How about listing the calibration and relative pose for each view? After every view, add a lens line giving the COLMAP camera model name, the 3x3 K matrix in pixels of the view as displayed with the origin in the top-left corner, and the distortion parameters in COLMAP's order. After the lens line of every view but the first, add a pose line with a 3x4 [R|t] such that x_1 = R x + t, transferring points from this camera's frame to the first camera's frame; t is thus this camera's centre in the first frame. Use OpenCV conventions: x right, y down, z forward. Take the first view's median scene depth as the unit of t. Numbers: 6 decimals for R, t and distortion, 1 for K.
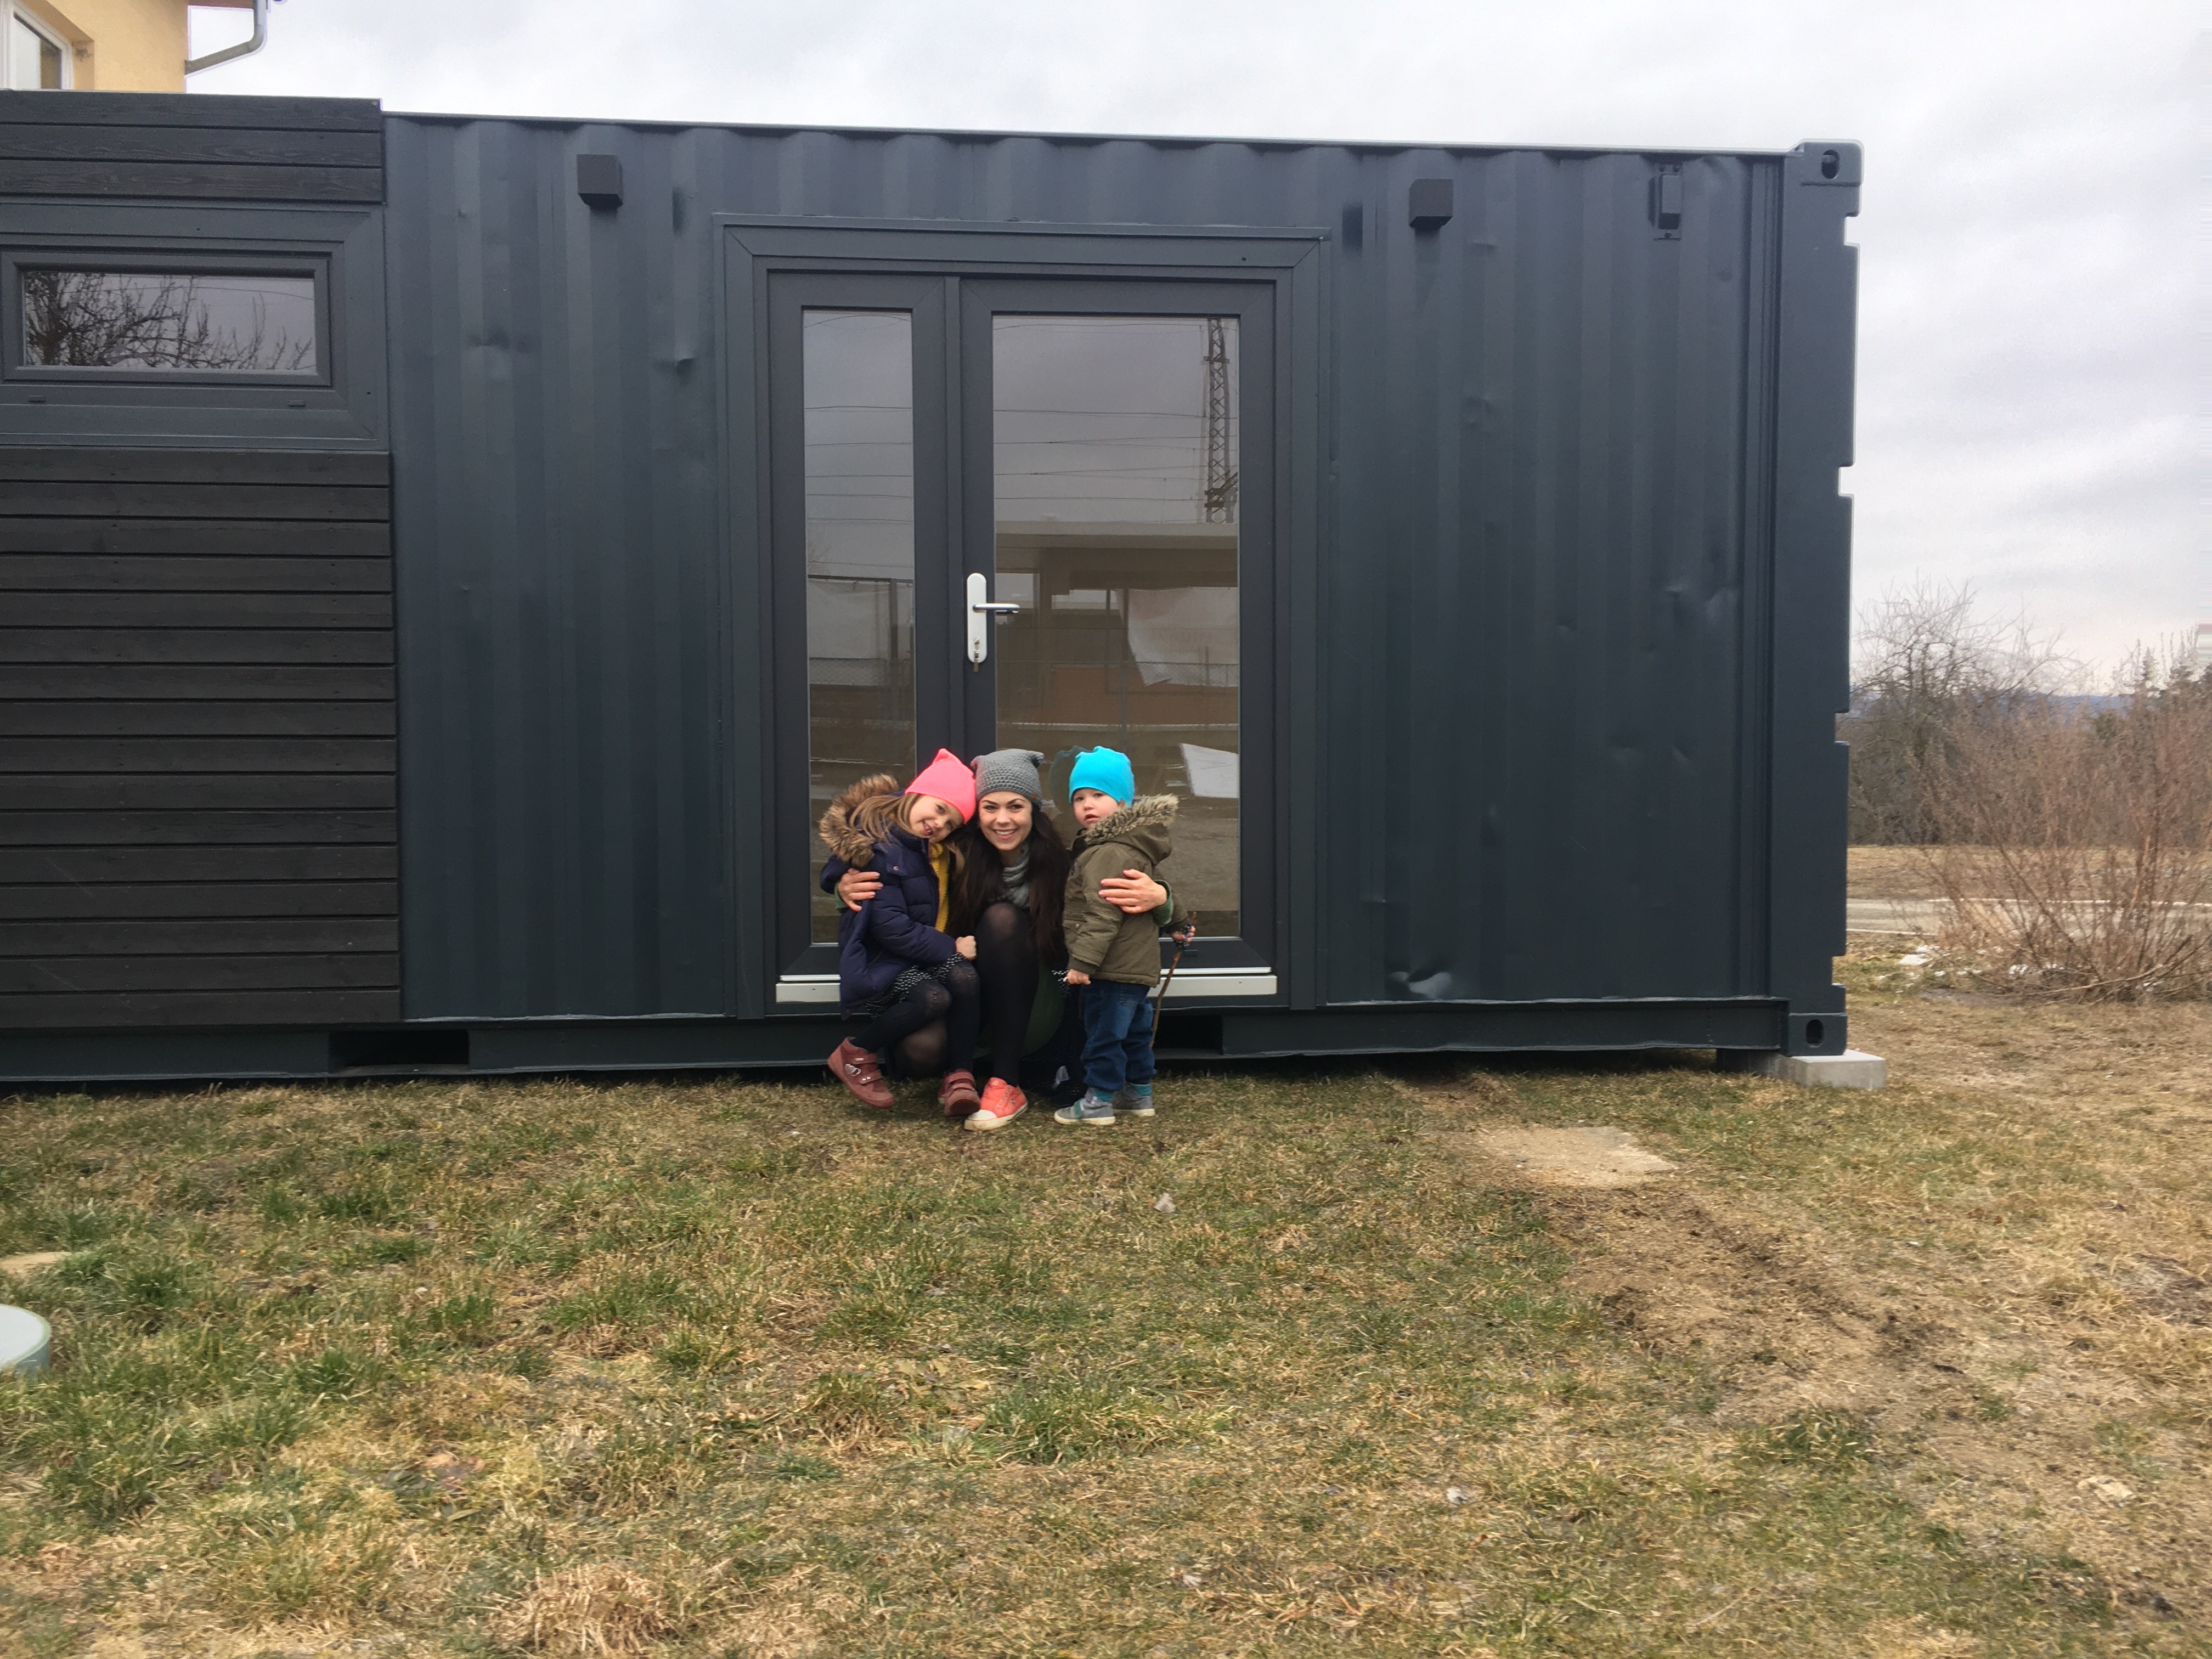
lens RADIAL K [[1882.7, 0, 1111.1], [0, 1882.7, 843.0], [0, 0, 1]] dist [-0.007145, -0.003920]
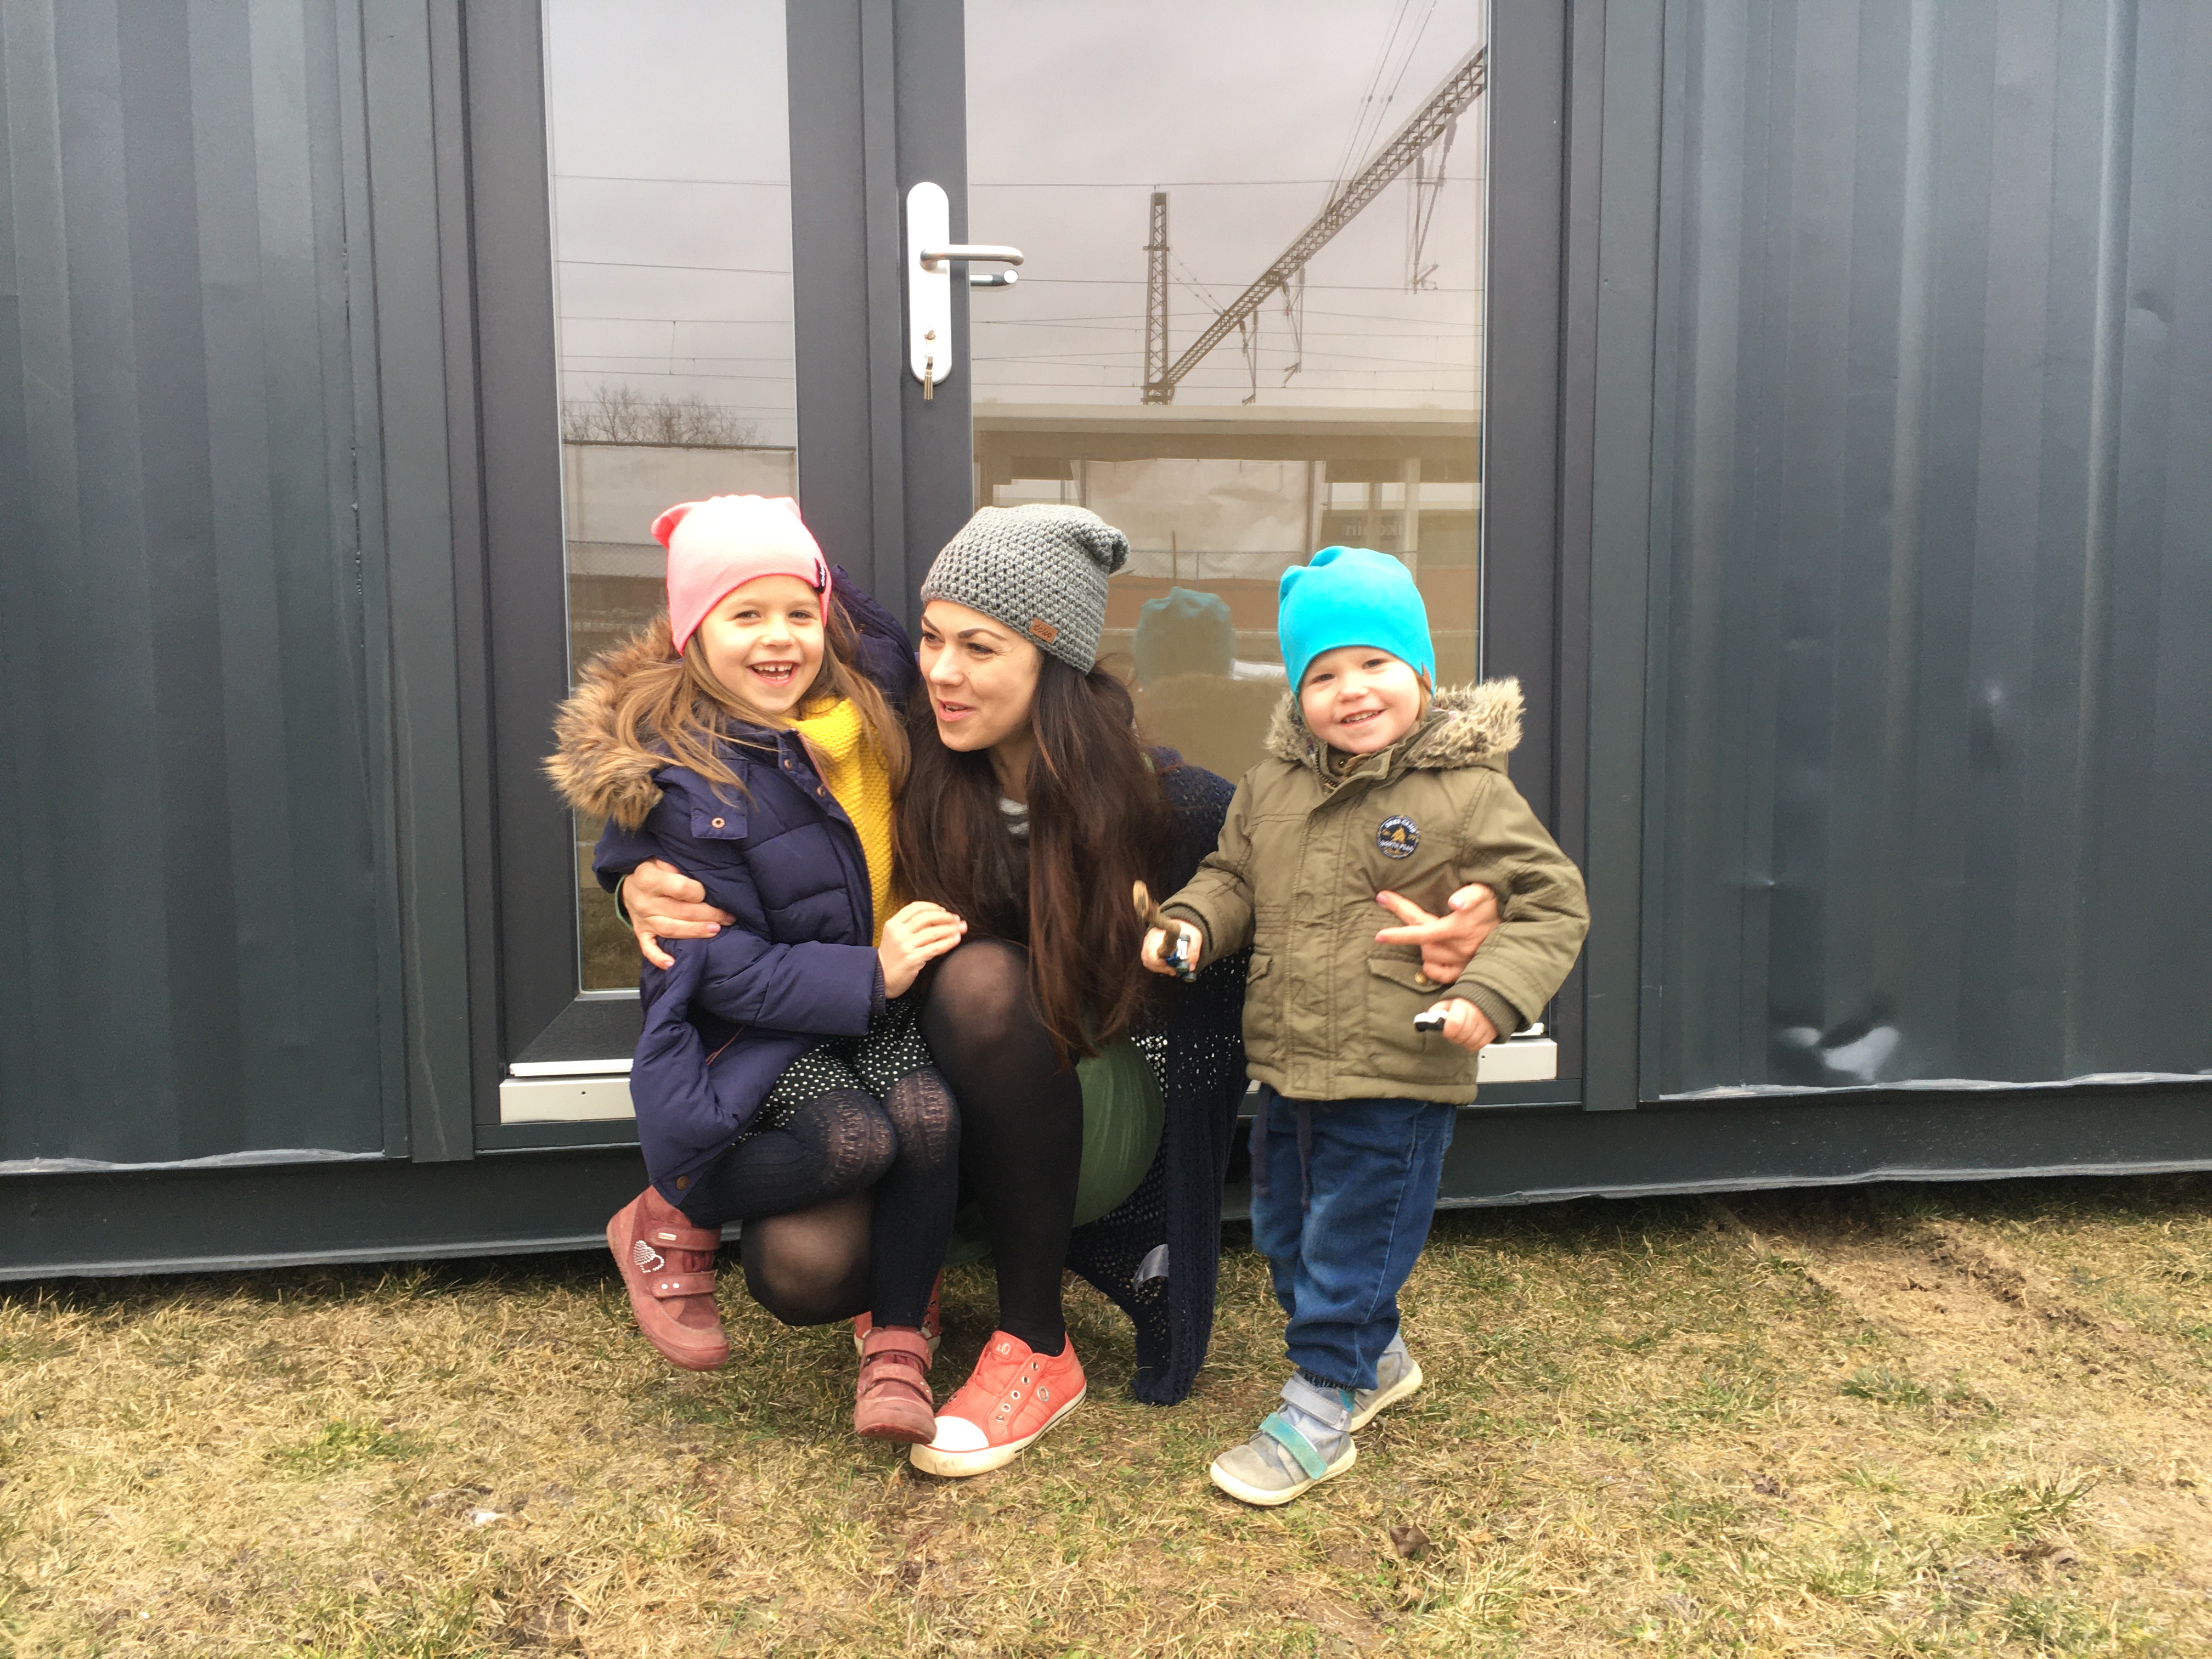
lens RADIAL K [[1882.7, 0, 1093.3], [0, 1882.7, 816.7], [0, 0, 1]] dist [-0.007145, -0.003920]
pose [[0.999754, -0.007287, 0.020945, -0.041831], [0.006434, 0.999157, 0.040549, -0.007508], [-0.021222, -0.040404, 0.998958, 0.536011]]
